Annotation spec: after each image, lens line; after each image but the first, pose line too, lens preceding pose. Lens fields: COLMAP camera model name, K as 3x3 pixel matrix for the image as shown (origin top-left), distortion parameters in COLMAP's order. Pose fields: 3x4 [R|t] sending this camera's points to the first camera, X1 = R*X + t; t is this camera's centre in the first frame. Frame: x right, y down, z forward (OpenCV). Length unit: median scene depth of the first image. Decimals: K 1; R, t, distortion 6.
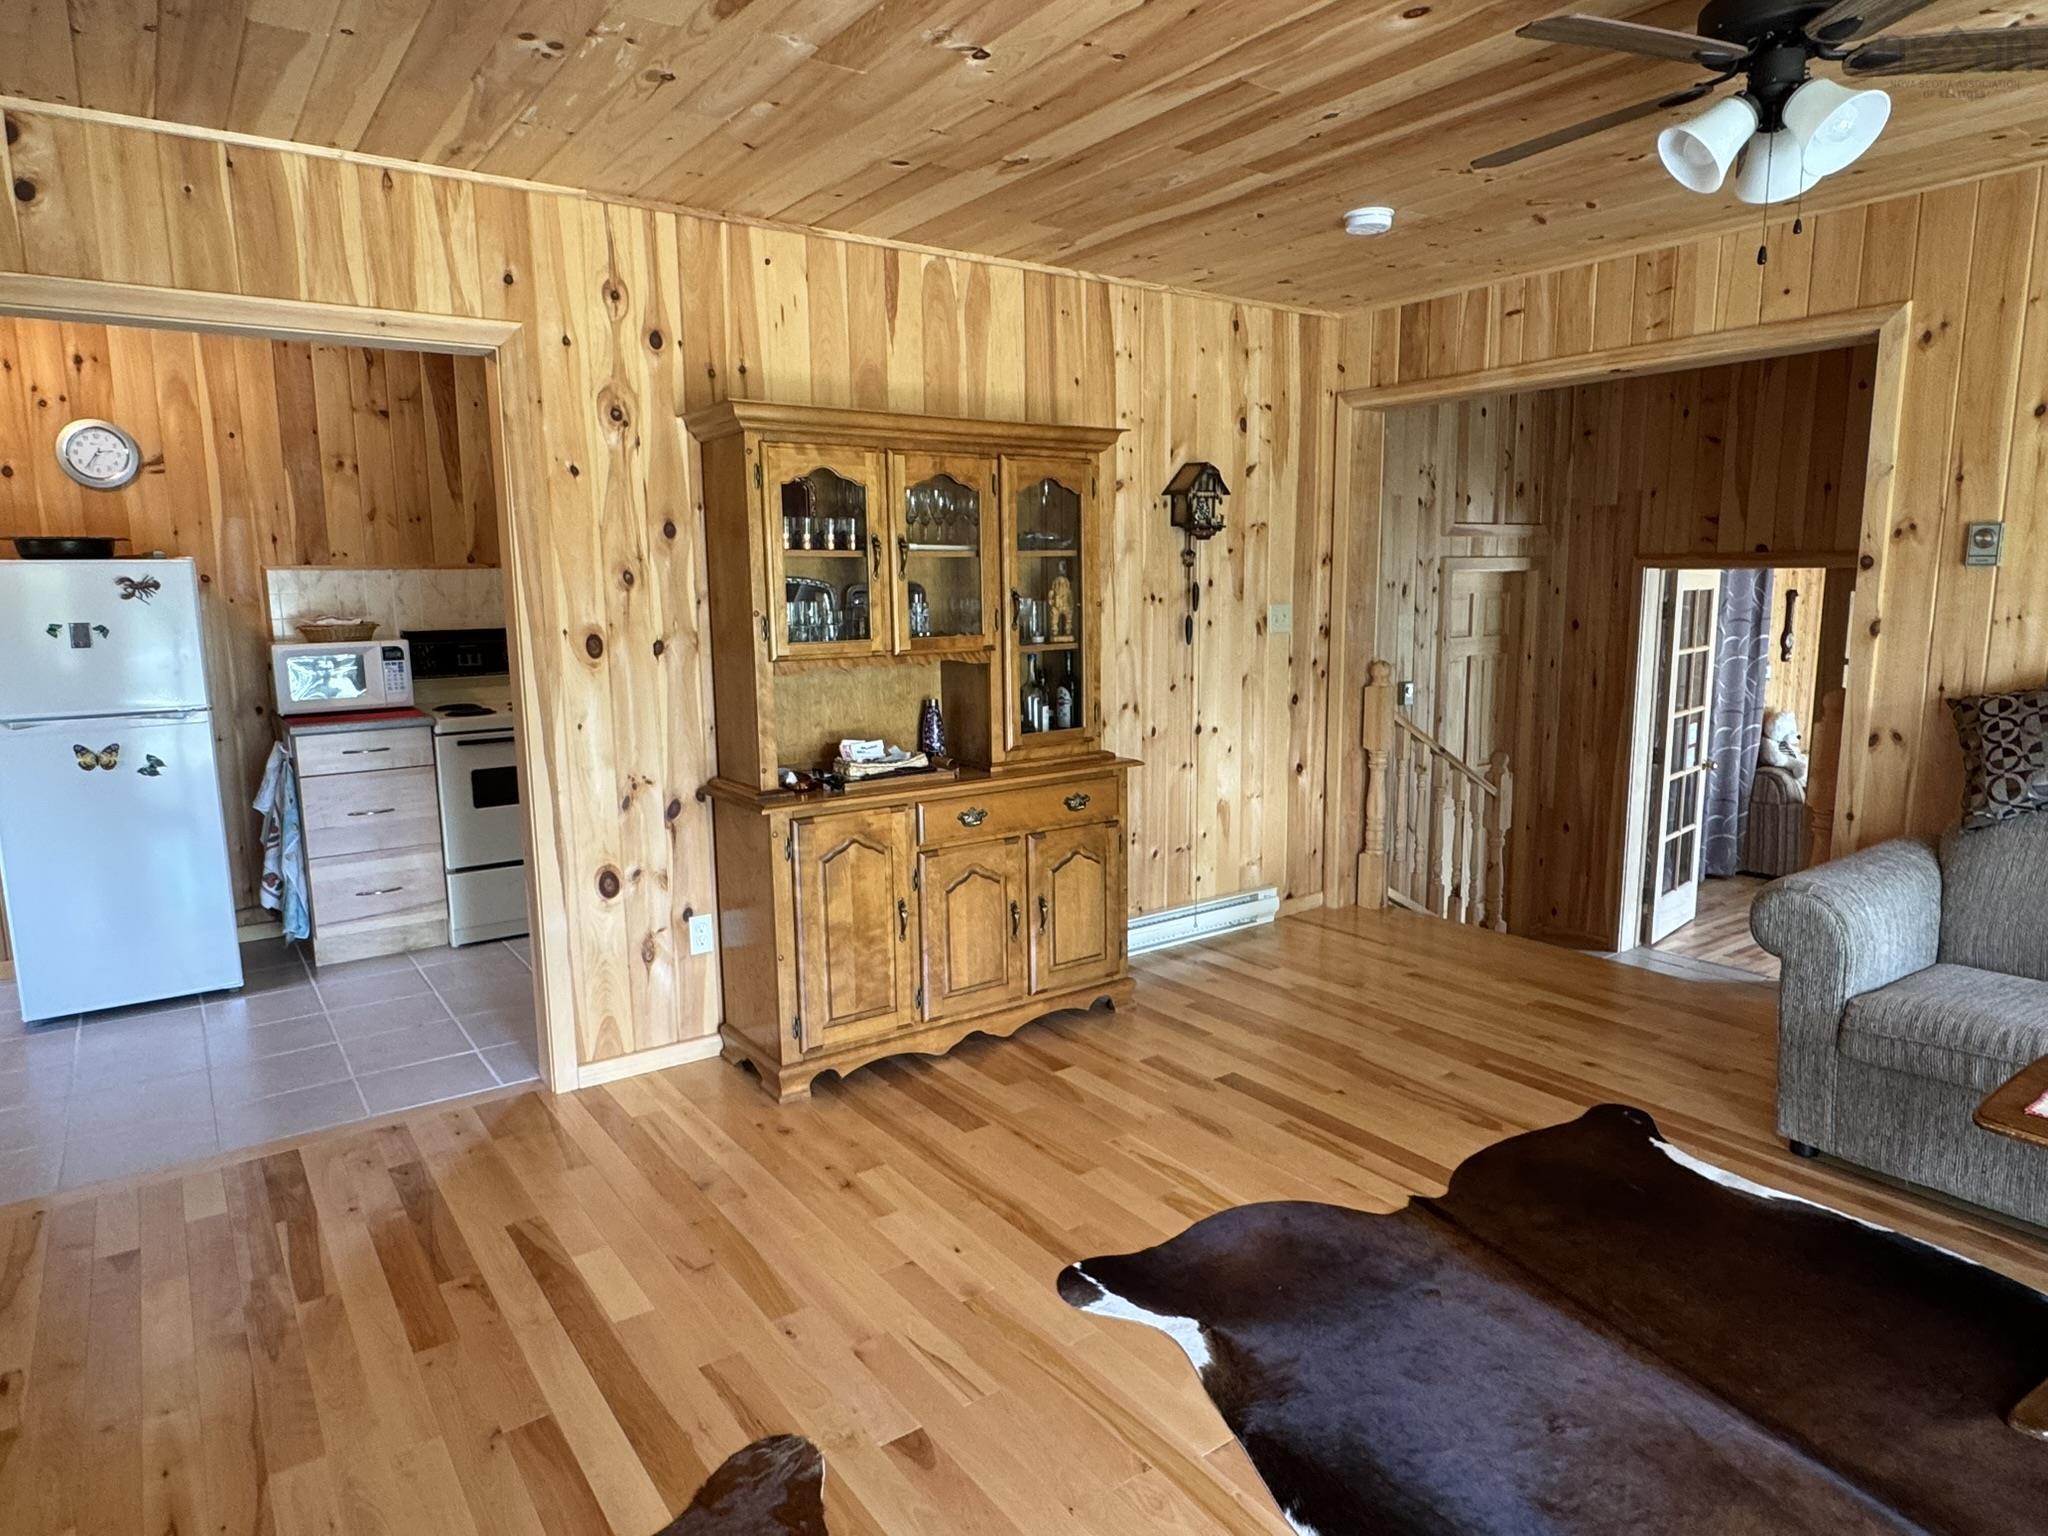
lens RADIAL K [[1226.3, 0, 1024.0], [0, 1226.3, 768.0], [0, 0, 1]] dist [-0.002571, -0.000522]
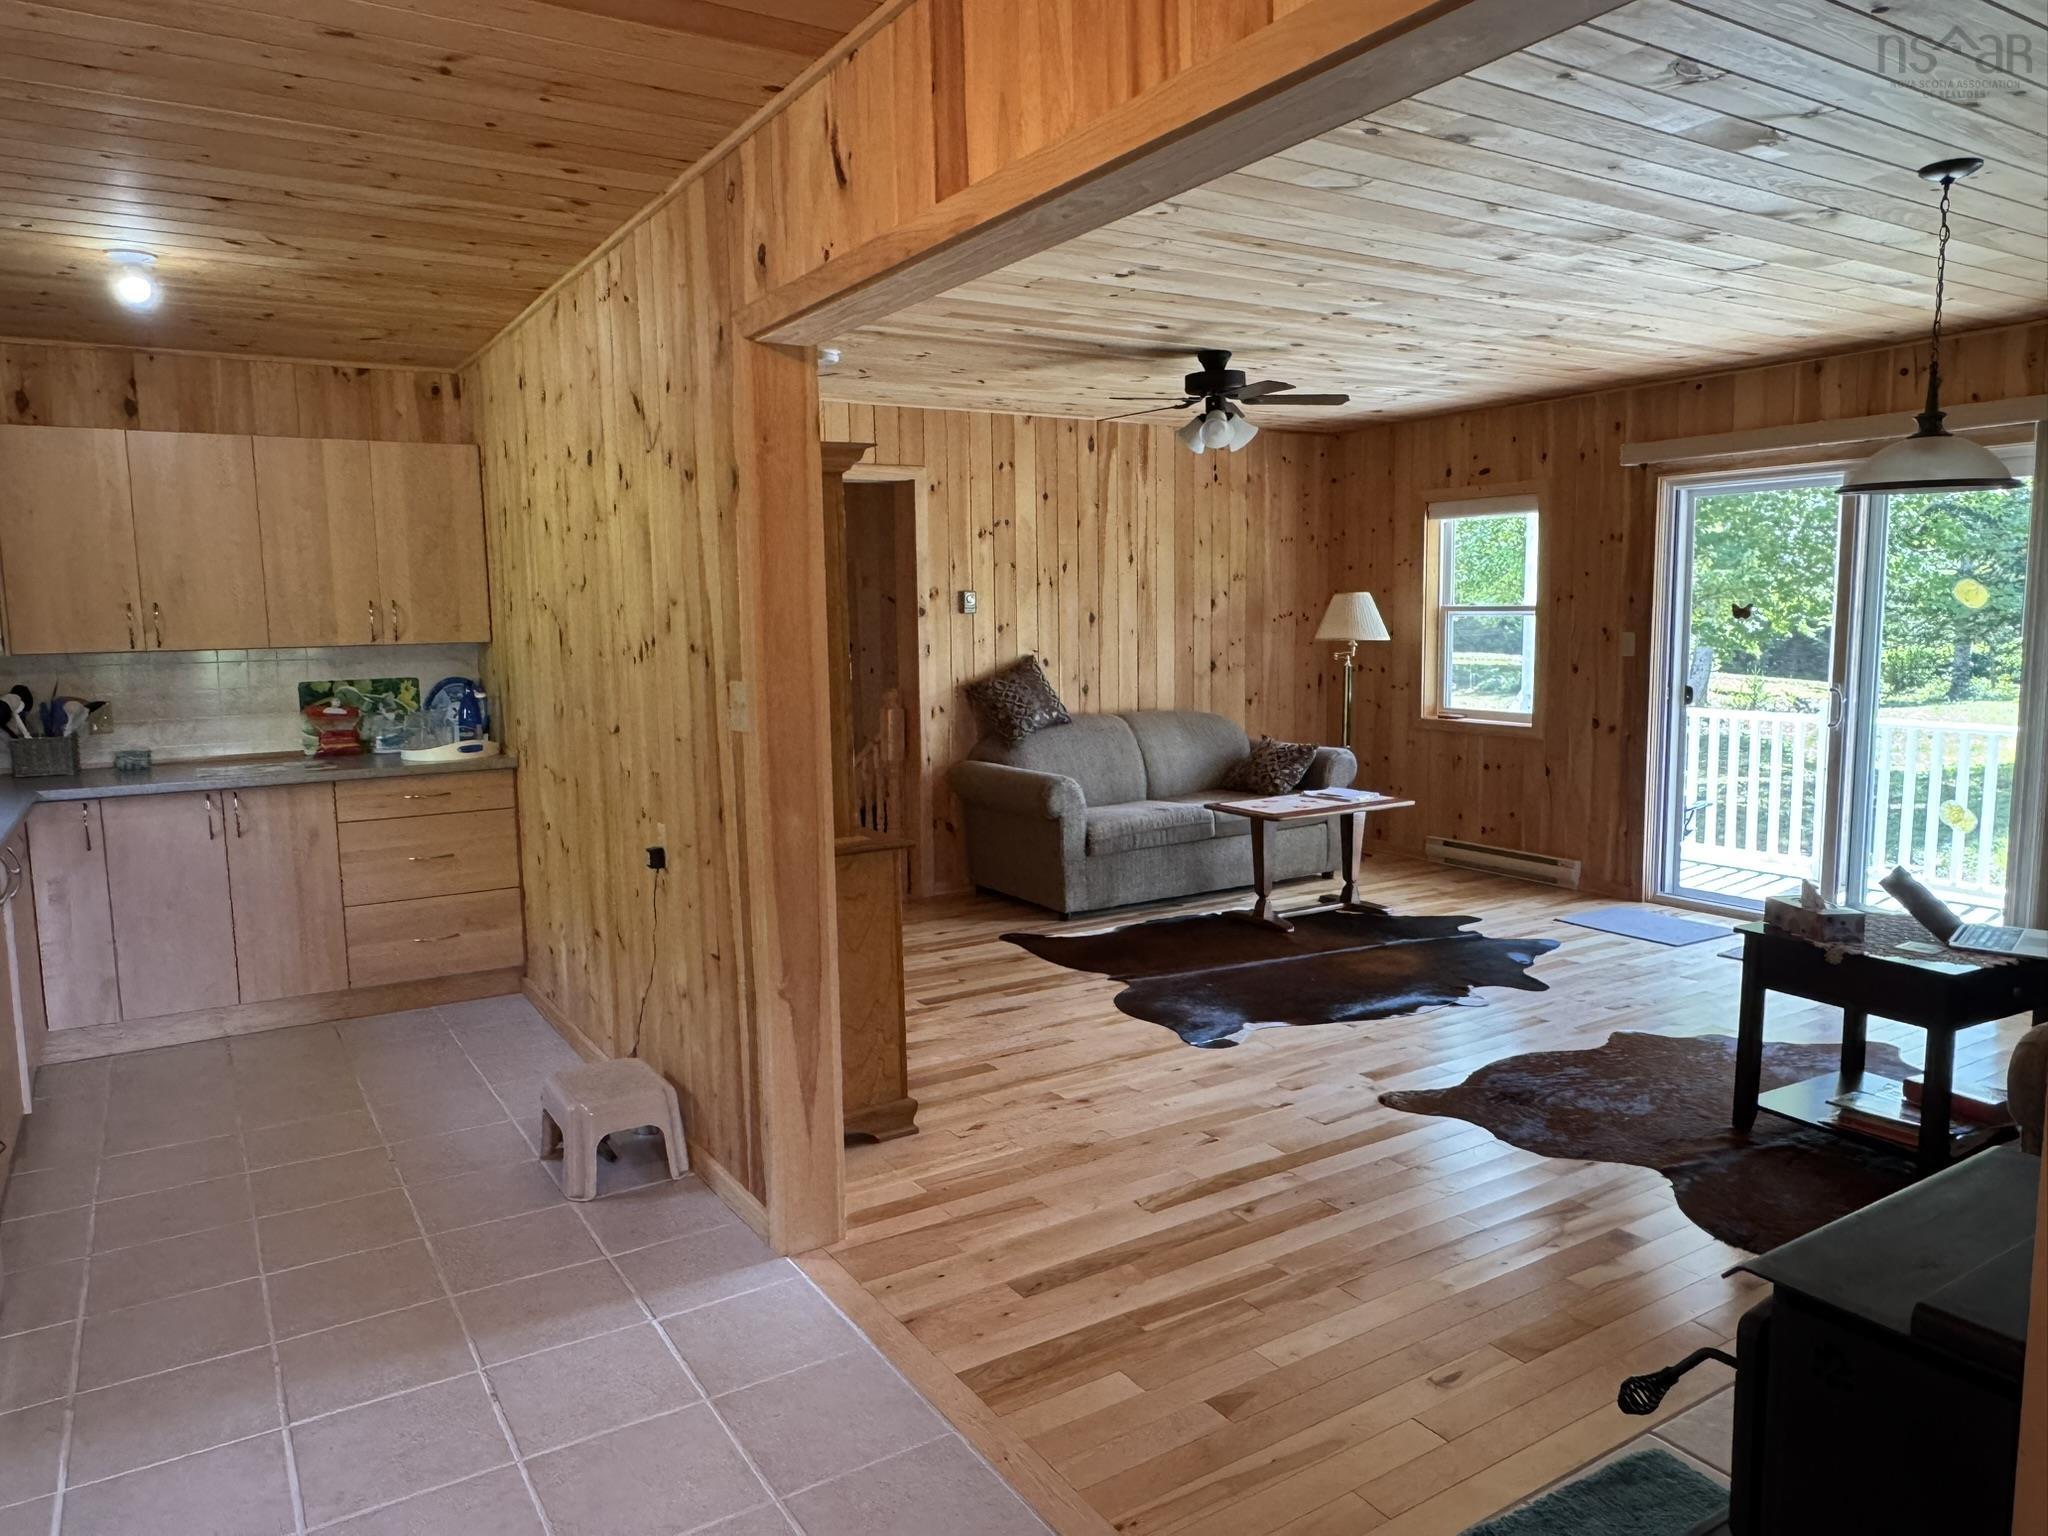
lens RADIAL K [[1368.6, 0, 1024.0], [0, 1368.6, 768.0], [0, 0, 1]] dist [0.005038, -0.001158]
pose [[0.048152, -0.103825, 0.993429, -1.521627], [0.173686, 0.980301, 0.094035, -0.131904], [-0.983623, 0.168017, 0.065236, 0.936955]]
